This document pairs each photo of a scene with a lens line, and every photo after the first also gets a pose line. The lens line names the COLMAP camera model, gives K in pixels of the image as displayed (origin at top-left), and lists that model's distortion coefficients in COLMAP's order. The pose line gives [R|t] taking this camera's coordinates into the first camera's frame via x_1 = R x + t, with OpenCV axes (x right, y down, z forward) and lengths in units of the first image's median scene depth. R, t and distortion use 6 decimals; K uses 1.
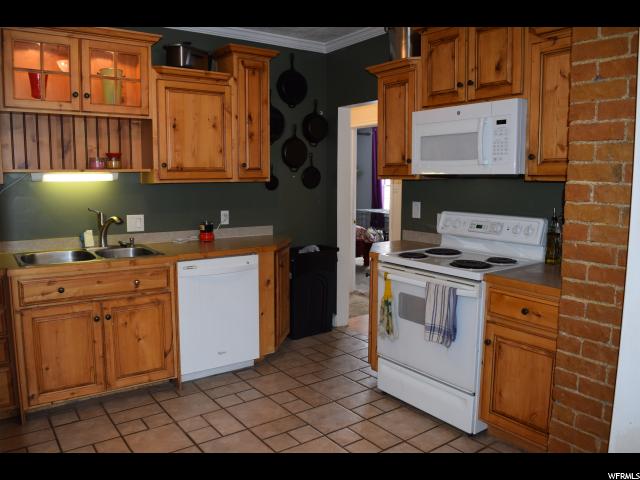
lens RADIAL K [[500.9, 0, 320.0], [0, 500.9, 240.0], [0, 0, 1]] dist [-0.086269, 0.012849]
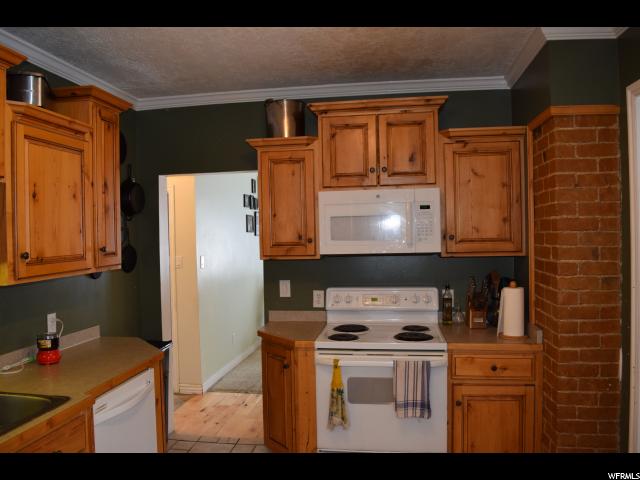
lens RADIAL K [[500.9, 0, 320.0], [0, 500.9, 240.0], [0, 0, 1]] dist [-0.086269, 0.012849]
pose [[0.696591, -0.025000, 0.717033, -0.567475], [0.110344, 0.991236, -0.072638, -0.095745], [-0.708932, 0.129719, 0.693244, 0.340955]]
